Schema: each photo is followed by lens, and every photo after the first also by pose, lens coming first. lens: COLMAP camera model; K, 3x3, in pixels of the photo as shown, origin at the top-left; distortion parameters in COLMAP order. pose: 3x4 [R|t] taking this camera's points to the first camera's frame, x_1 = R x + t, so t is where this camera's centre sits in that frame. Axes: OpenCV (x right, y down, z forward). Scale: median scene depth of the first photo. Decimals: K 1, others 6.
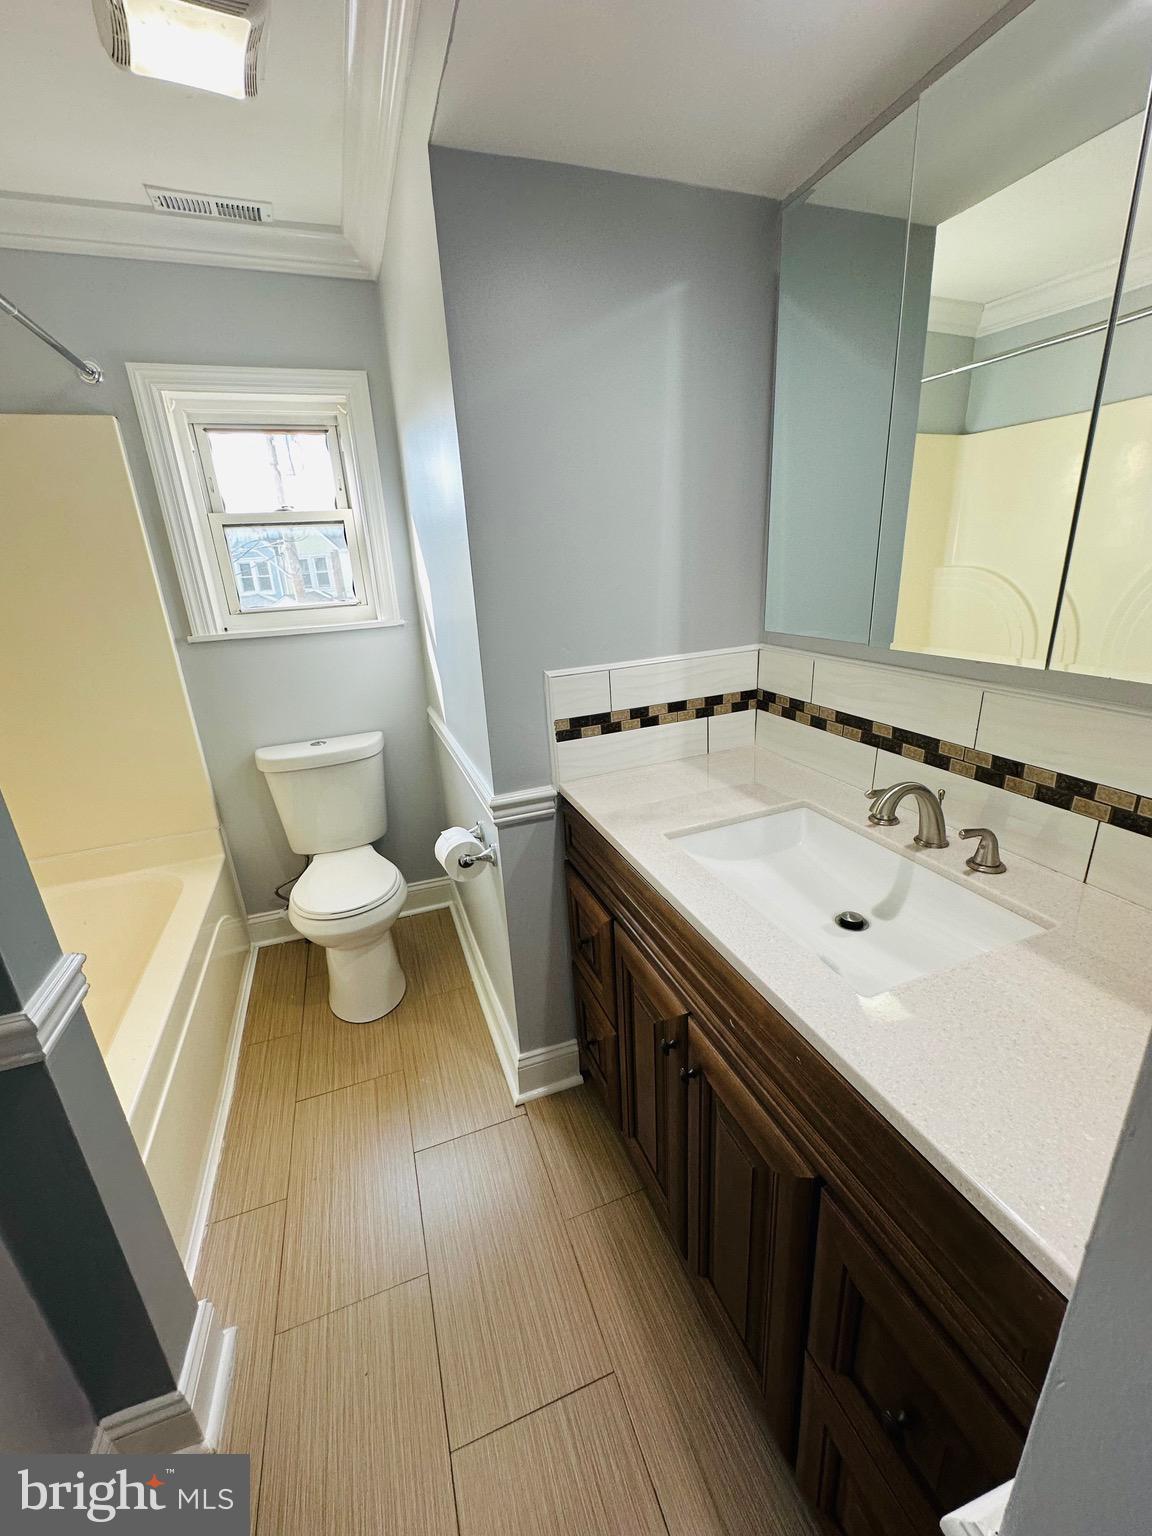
lens RADIAL K [[617.9, 0, 575.3], [0, 617.9, 770.3], [0, 0, 1]] dist [0.000643, 0.000099]
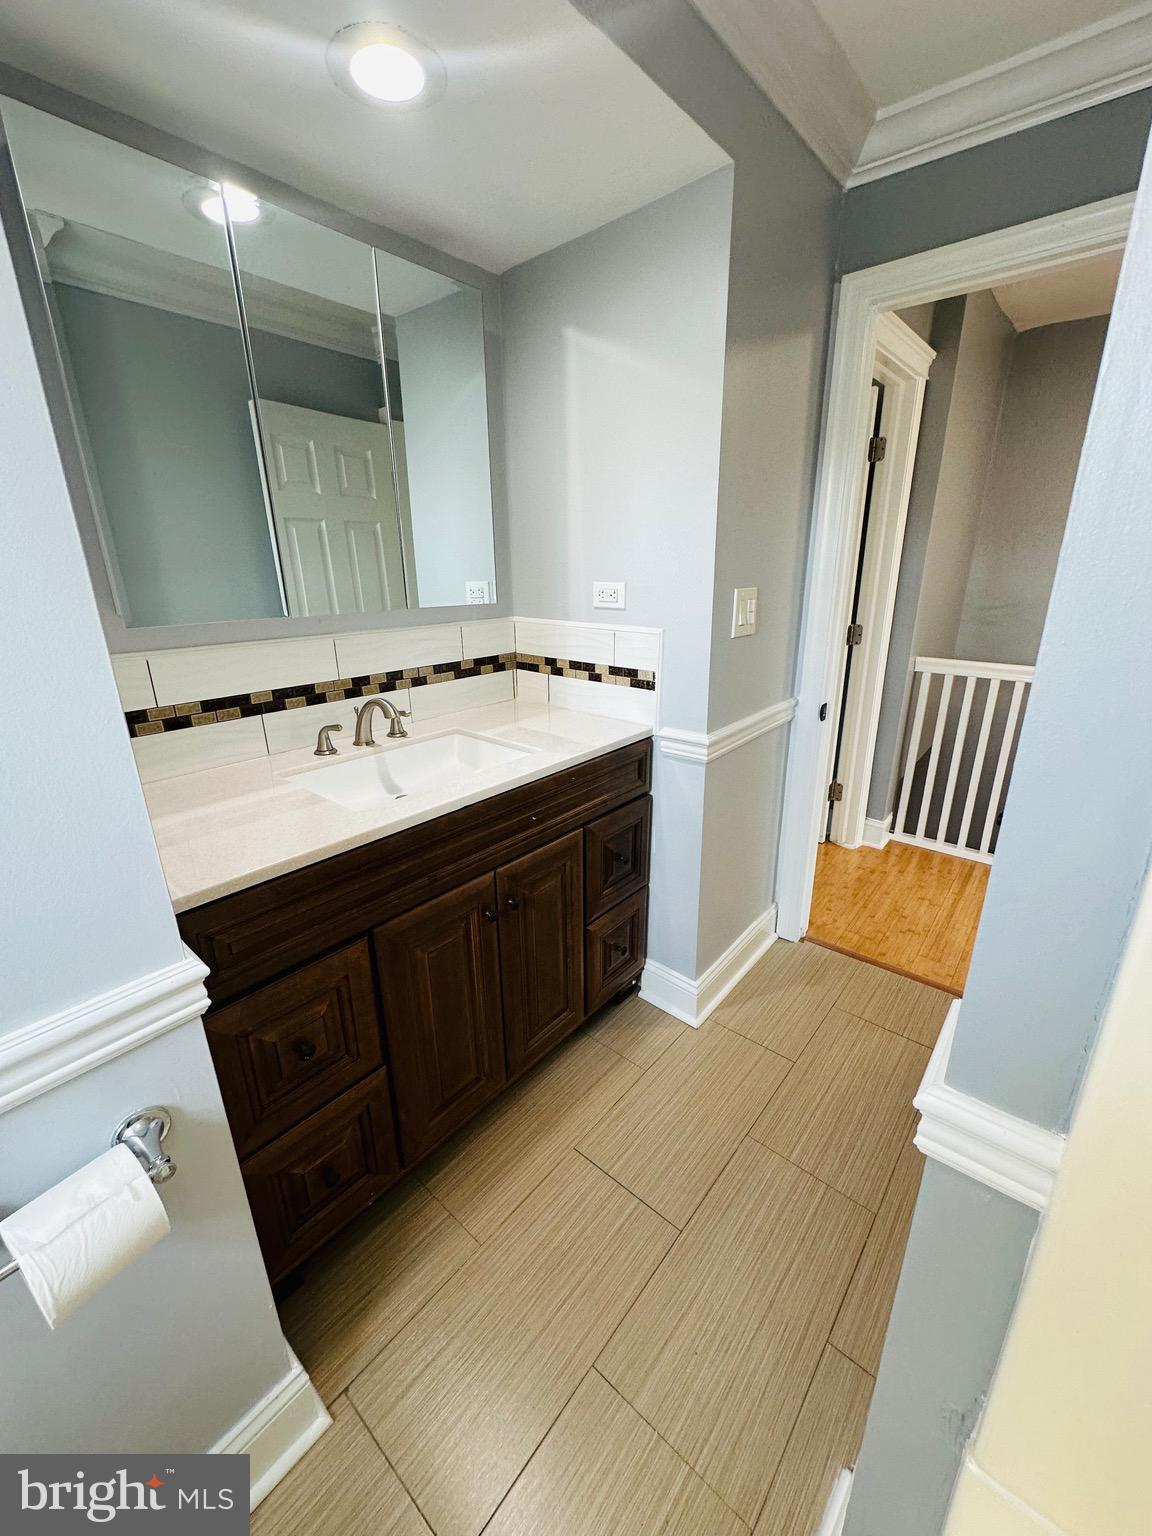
lens RADIAL K [[617.9, 0, 576.2], [0, 617.9, 765.3], [0, 0, 1]] dist [0.000643, 0.000099]
pose [[-0.492878, -0.220779, 0.841622, -0.817851], [0.313065, 0.857494, 0.408283, -0.251011], [-0.811826, 0.464716, -0.353522, 1.017676]]
